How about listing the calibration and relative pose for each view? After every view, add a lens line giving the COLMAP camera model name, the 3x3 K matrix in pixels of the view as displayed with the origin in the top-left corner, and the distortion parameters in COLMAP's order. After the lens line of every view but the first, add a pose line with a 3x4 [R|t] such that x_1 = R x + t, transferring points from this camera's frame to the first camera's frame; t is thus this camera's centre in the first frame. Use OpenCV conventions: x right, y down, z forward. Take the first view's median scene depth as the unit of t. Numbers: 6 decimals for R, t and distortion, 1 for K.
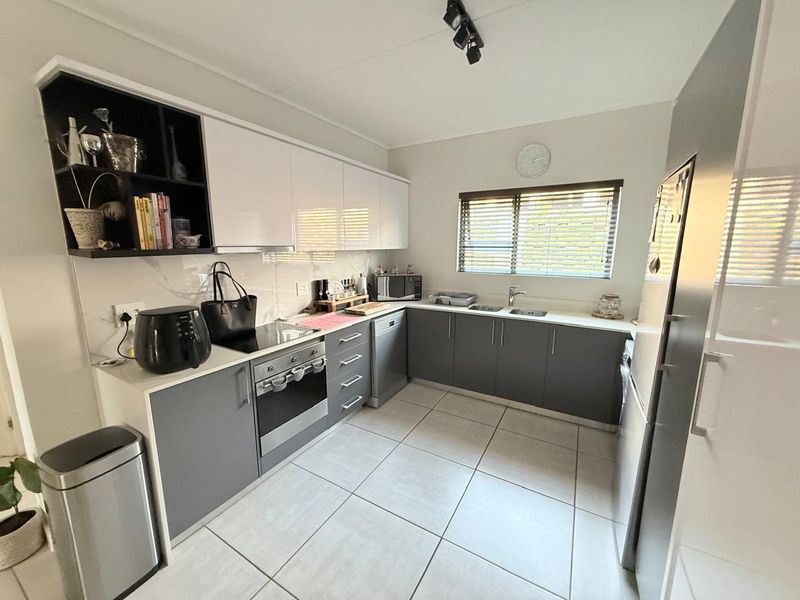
lens RADIAL K [[317.5, 0, 397.7], [0, 317.5, 300.1], [0, 0, 1]] dist [-0.001258, -0.000217]
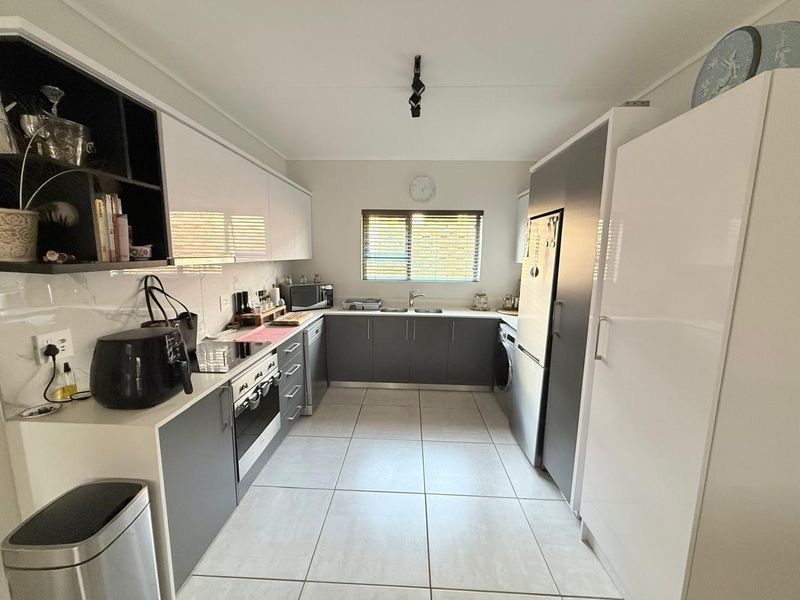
lens RADIAL K [[317.5, 0, 397.7], [0, 317.5, 300.1], [0, 0, 1]] dist [-0.001258, -0.000217]
pose [[0.881468, -0.056972, 0.468795, -0.340743], [0.068400, 0.997631, -0.007370, -0.002535], [-0.467264, 0.038562, 0.883276, -0.051983]]
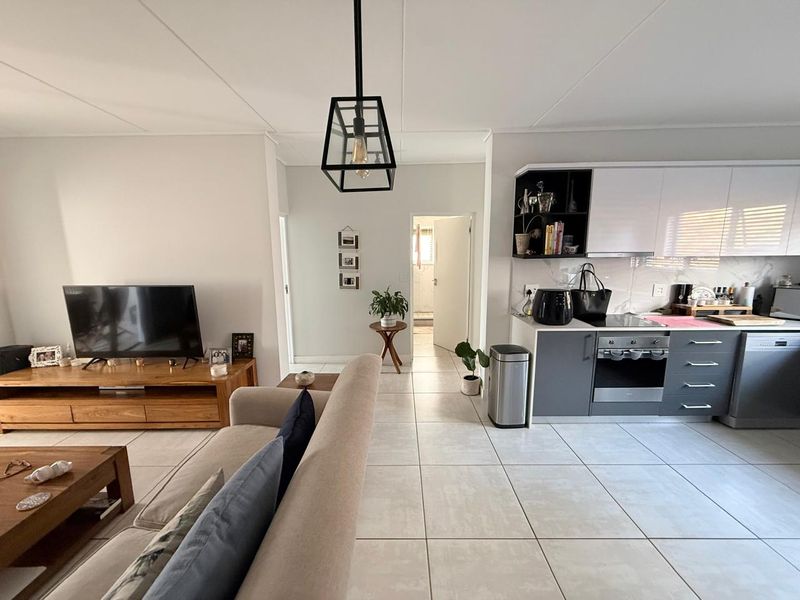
lens RADIAL K [[317.5, 0, 397.7], [0, 317.5, 300.1], [0, 0, 1]] dist [-0.001258, -0.000217]
pose [[0.500460, 0.129251, -0.856057, 0.227629], [-0.139804, 0.987881, 0.067424, 0.059142], [0.854397, 0.085937, 0.512464, -0.401973]]
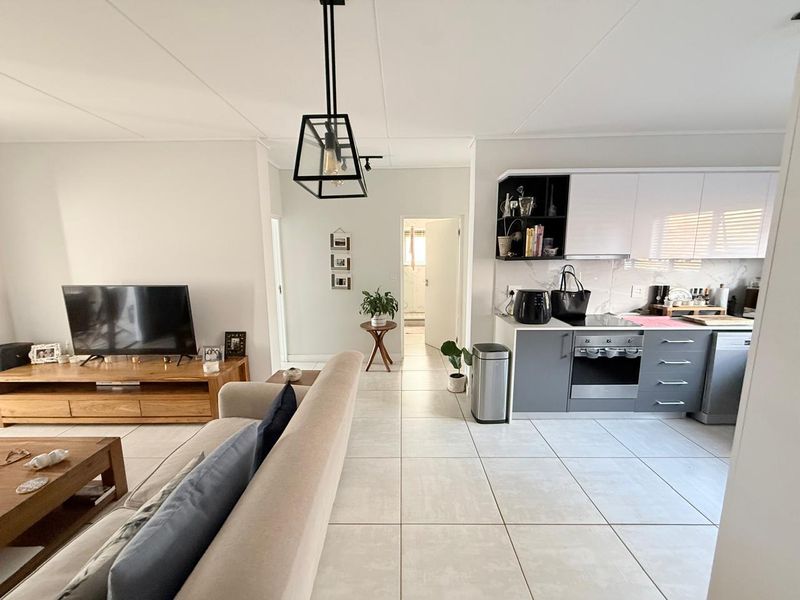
lens RADIAL K [[317.5, 0, 397.7], [0, 317.5, 300.1], [0, 0, 1]] dist [-0.001258, -0.000217]
pose [[0.499162, 0.128084, -0.856990, 0.295623], [-0.142240, 0.987711, 0.064773, 0.051819], [0.854755, 0.089566, 0.511246, -0.377883]]
